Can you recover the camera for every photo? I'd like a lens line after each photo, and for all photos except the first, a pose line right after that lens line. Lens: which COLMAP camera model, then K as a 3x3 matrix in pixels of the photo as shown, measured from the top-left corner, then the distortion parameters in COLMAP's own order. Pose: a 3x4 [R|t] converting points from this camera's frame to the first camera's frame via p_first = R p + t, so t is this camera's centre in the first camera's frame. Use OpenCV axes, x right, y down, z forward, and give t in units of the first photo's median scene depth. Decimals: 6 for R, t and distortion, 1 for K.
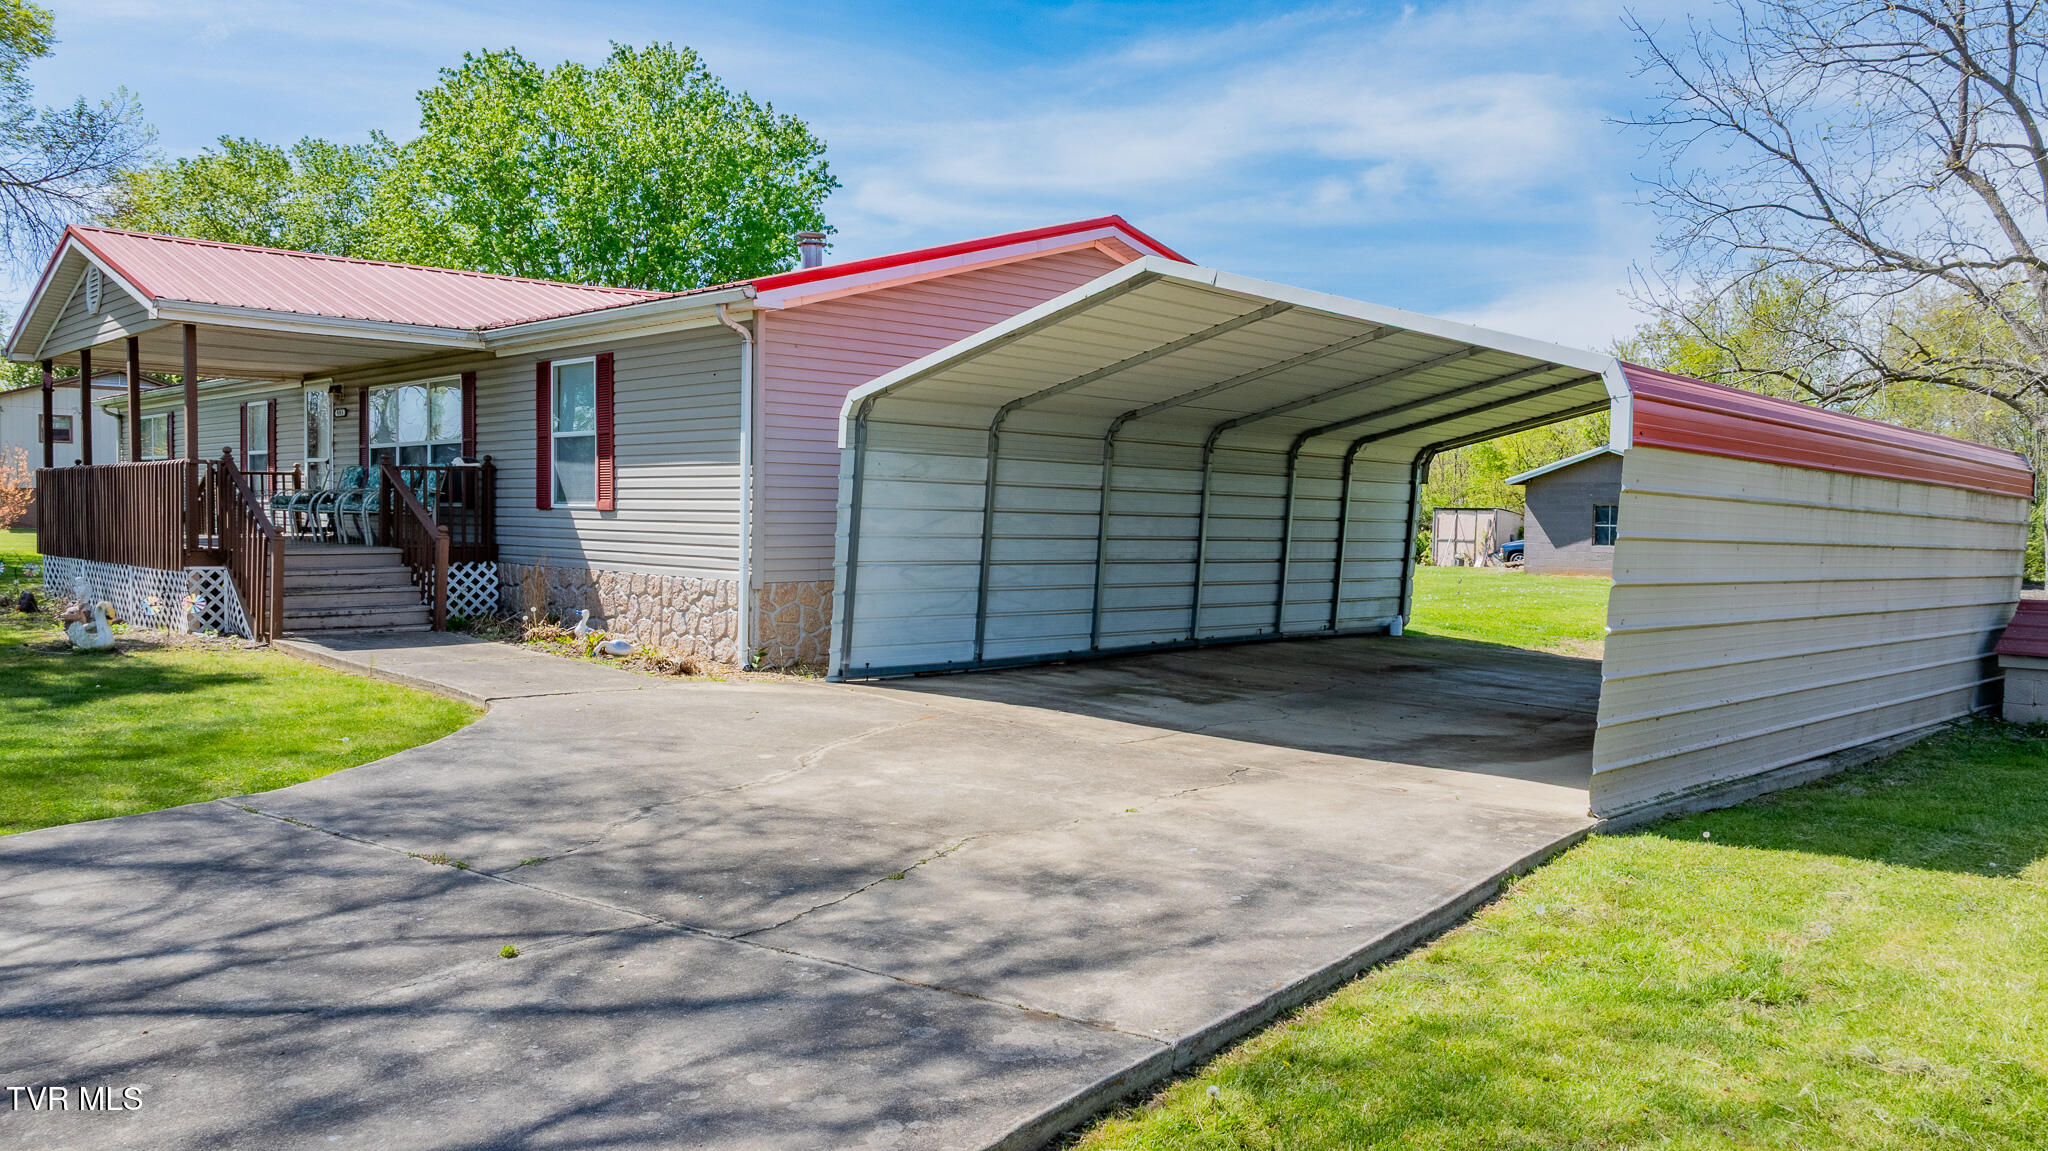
lens RADIAL K [[1470.1, 0, 1024.0], [0, 1470.1, 575.5], [0, 0, 1]] dist [-0.019393, -0.001535]
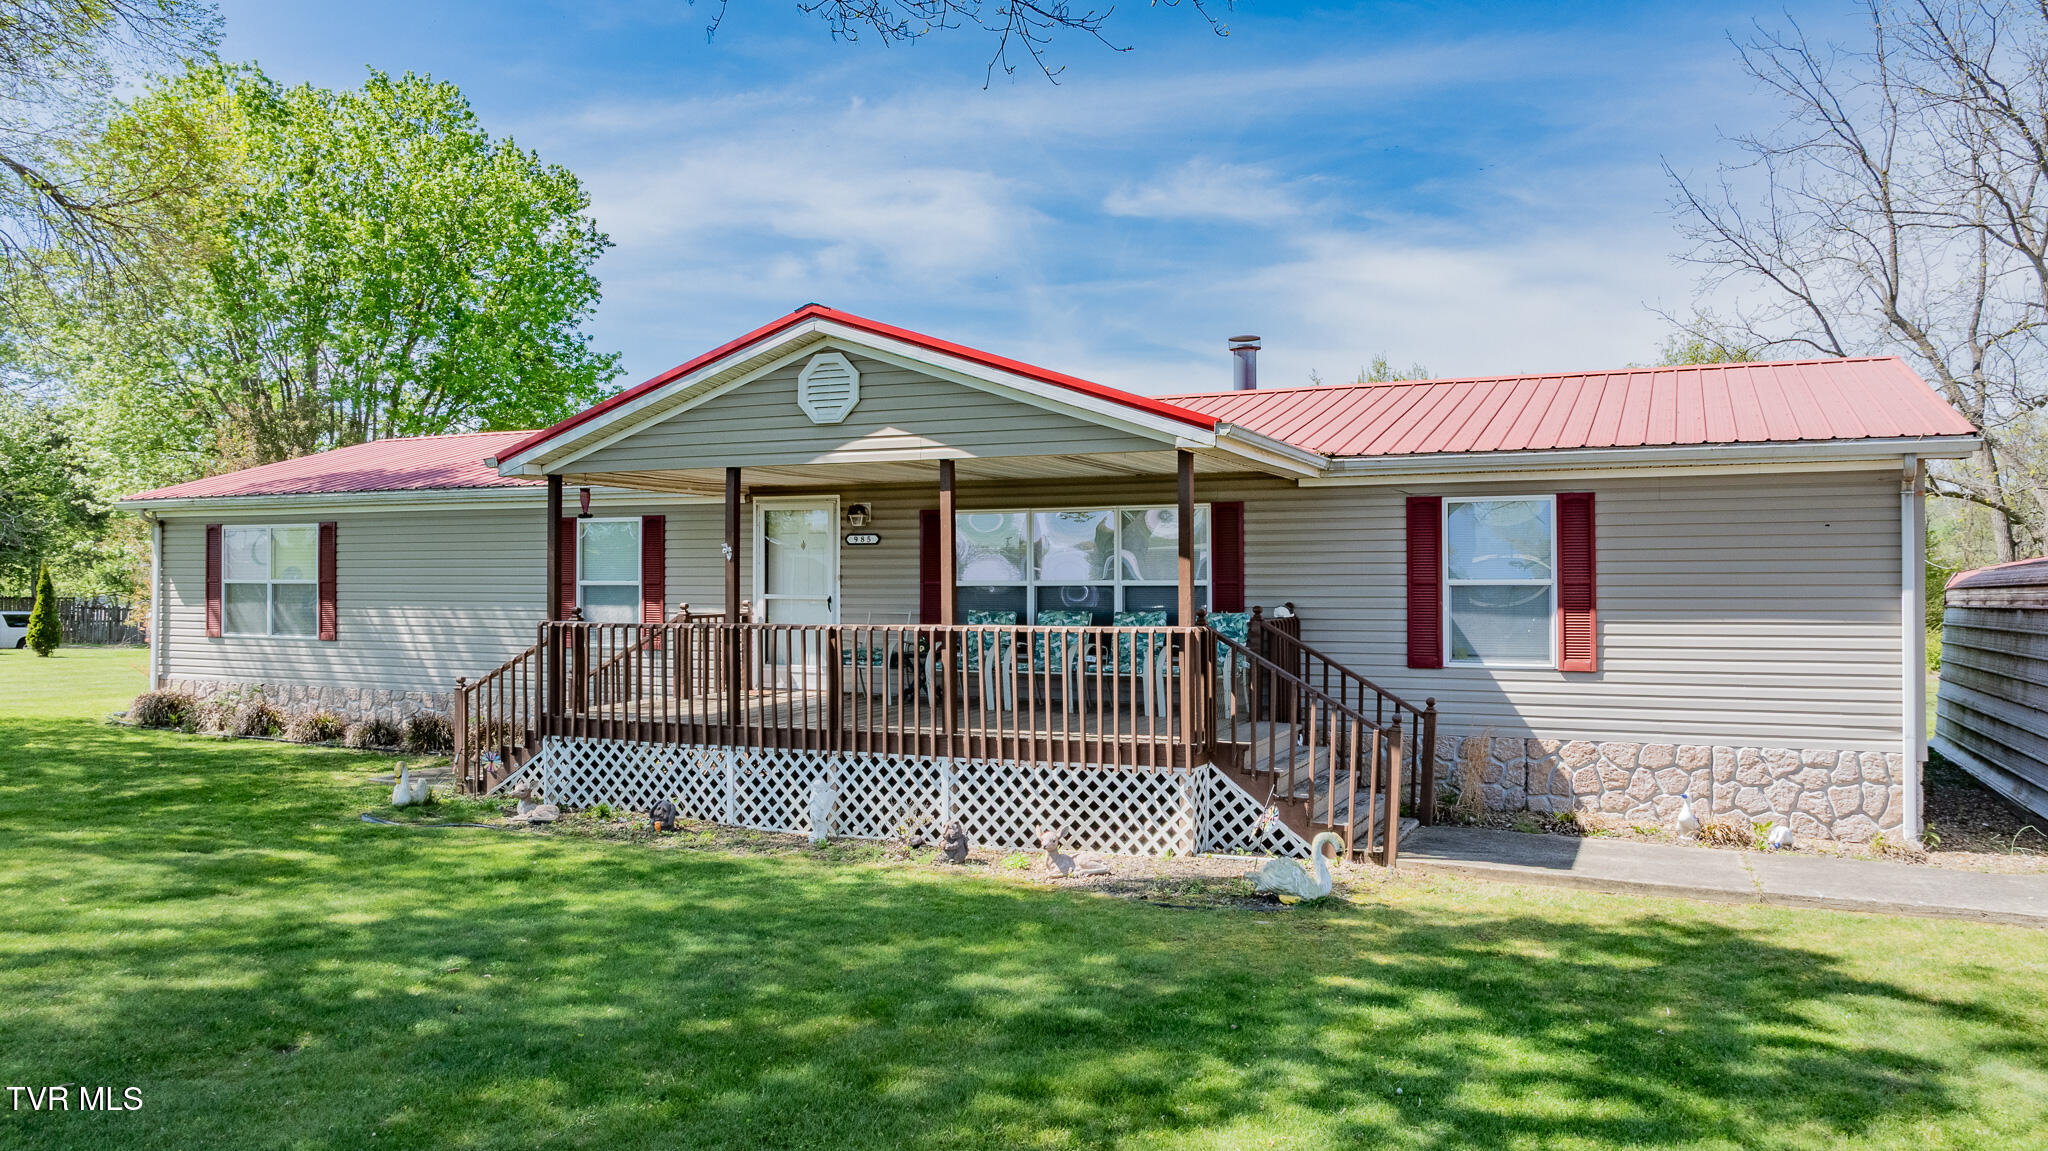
lens RADIAL K [[1442.4, 0, 1024.0], [0, 1442.4, 575.5], [0, 0, 1]] dist [-0.000151, 0.000524]
pose [[0.931200, -0.015042, 0.364199, -0.887616], [0.031197, 0.998771, -0.038514, -0.077132], [-0.363172, 0.047227, 0.930524, 0.310508]]
